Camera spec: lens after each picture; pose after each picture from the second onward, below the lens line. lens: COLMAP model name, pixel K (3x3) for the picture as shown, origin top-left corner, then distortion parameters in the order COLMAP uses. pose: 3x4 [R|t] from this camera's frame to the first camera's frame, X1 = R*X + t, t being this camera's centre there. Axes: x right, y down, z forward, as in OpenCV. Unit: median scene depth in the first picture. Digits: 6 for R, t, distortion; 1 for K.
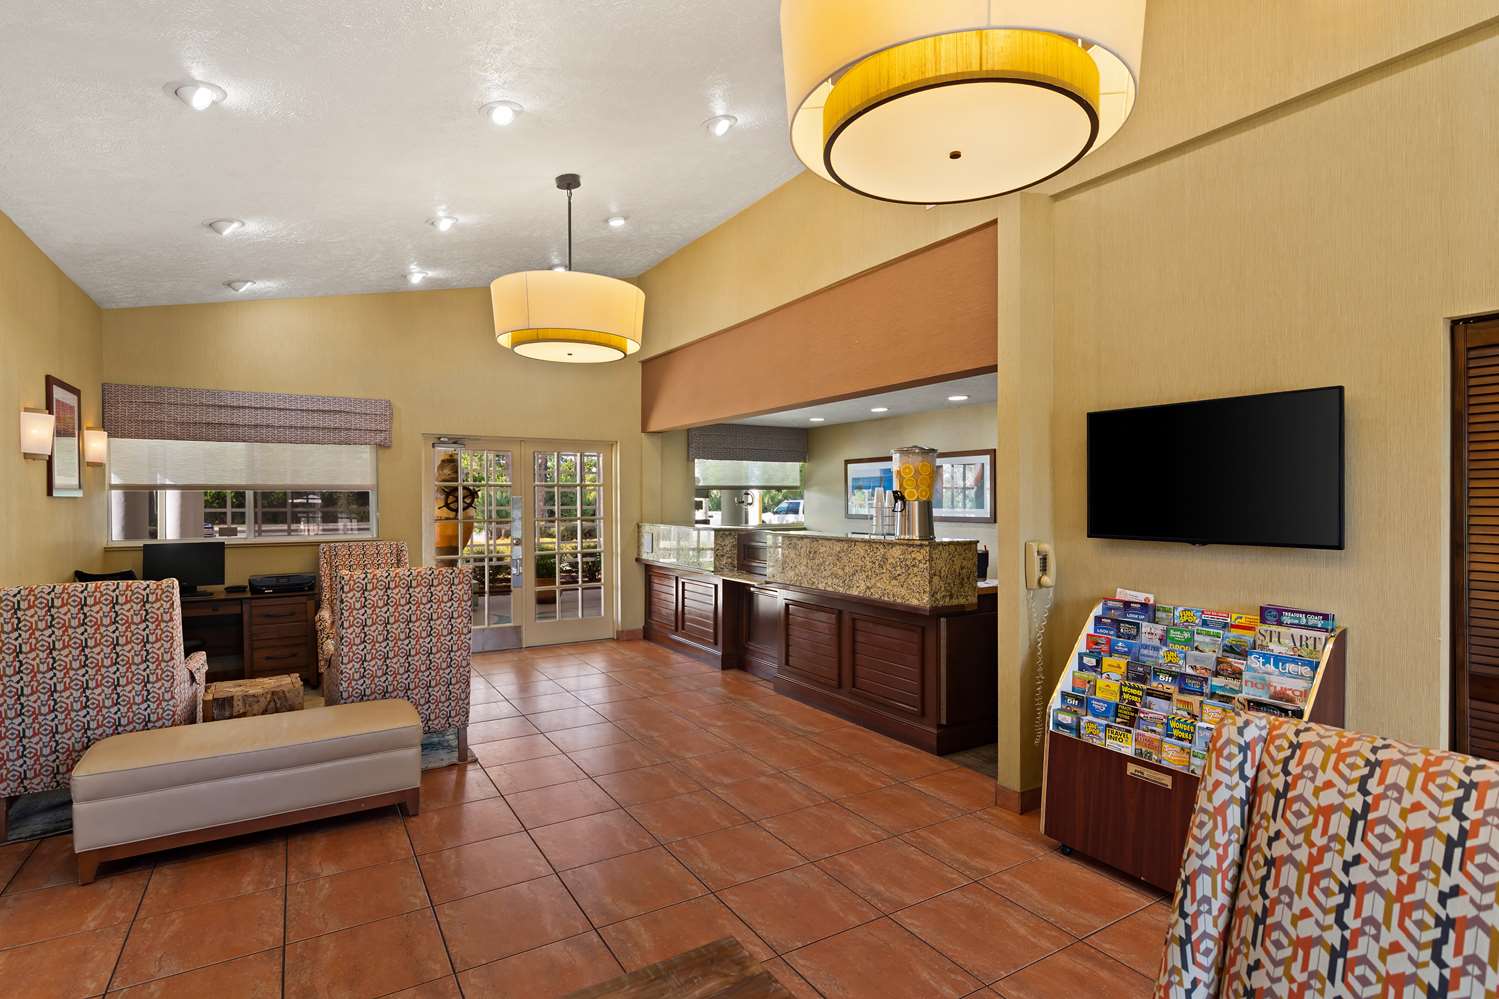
lens RADIAL K [[748.9, 0, 749.5], [0, 748.9, 499.5], [0, 0, 1]] dist [-0.000051, -0.000018]
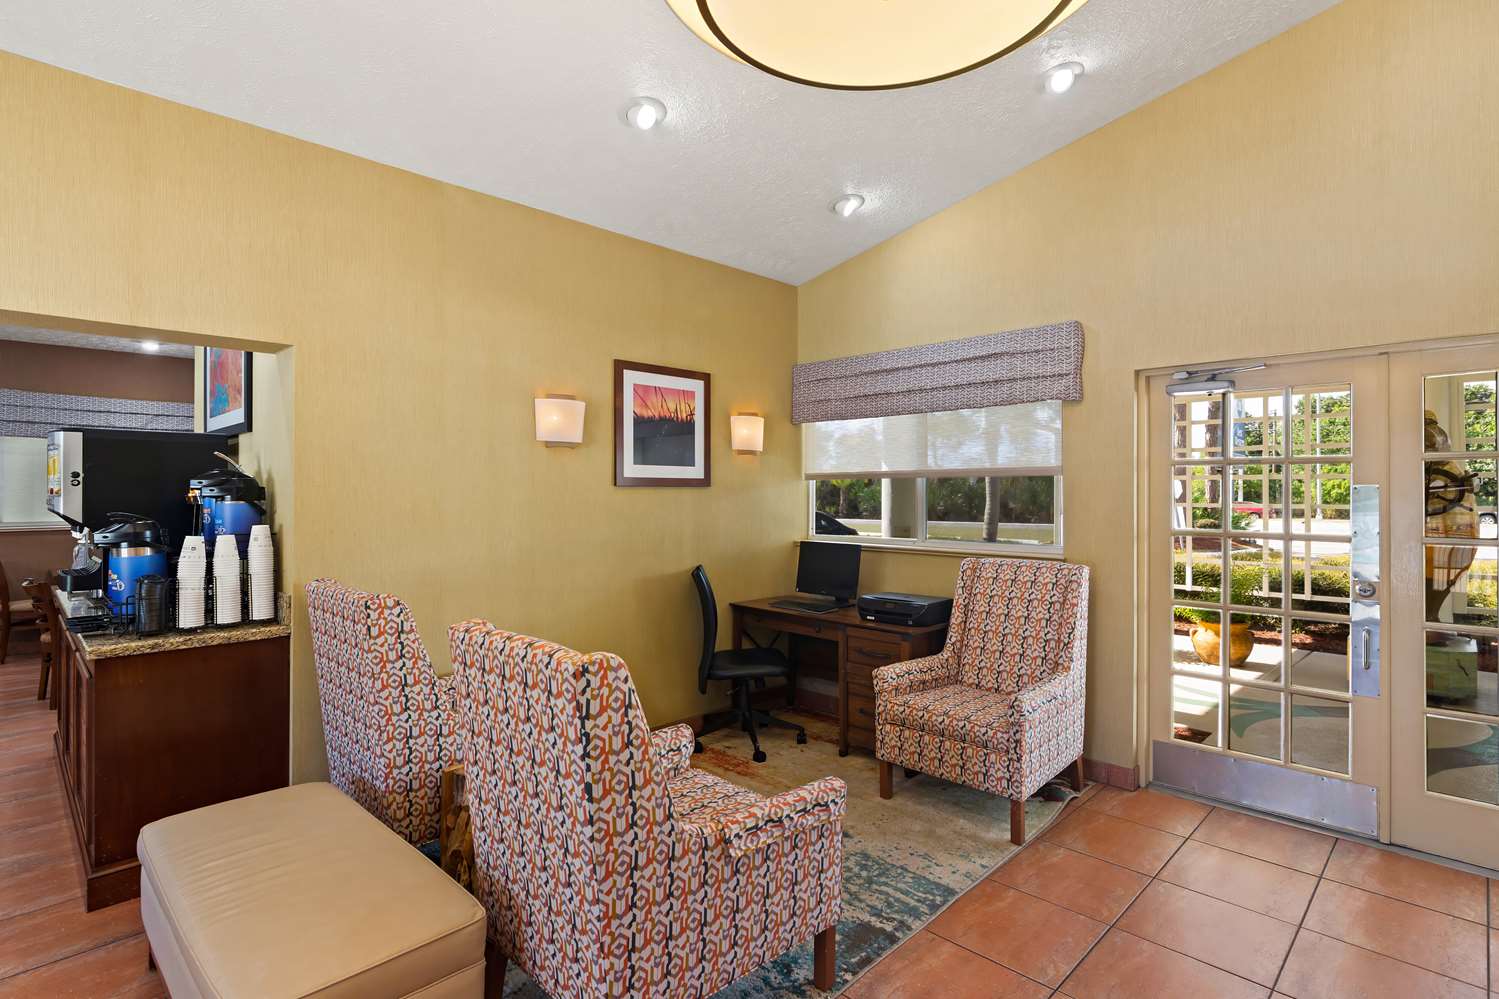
lens RADIAL K [[714.6, 0, 749.5], [0, 714.6, 499.5], [0, 0, 1]] dist [0.017160, -0.000054]
pose [[0.259964, 0.018656, -0.965438, -0.009919], [0.001988, 0.999801, 0.019856, -0.004786], [0.965616, -0.007081, 0.259875, 0.628336]]
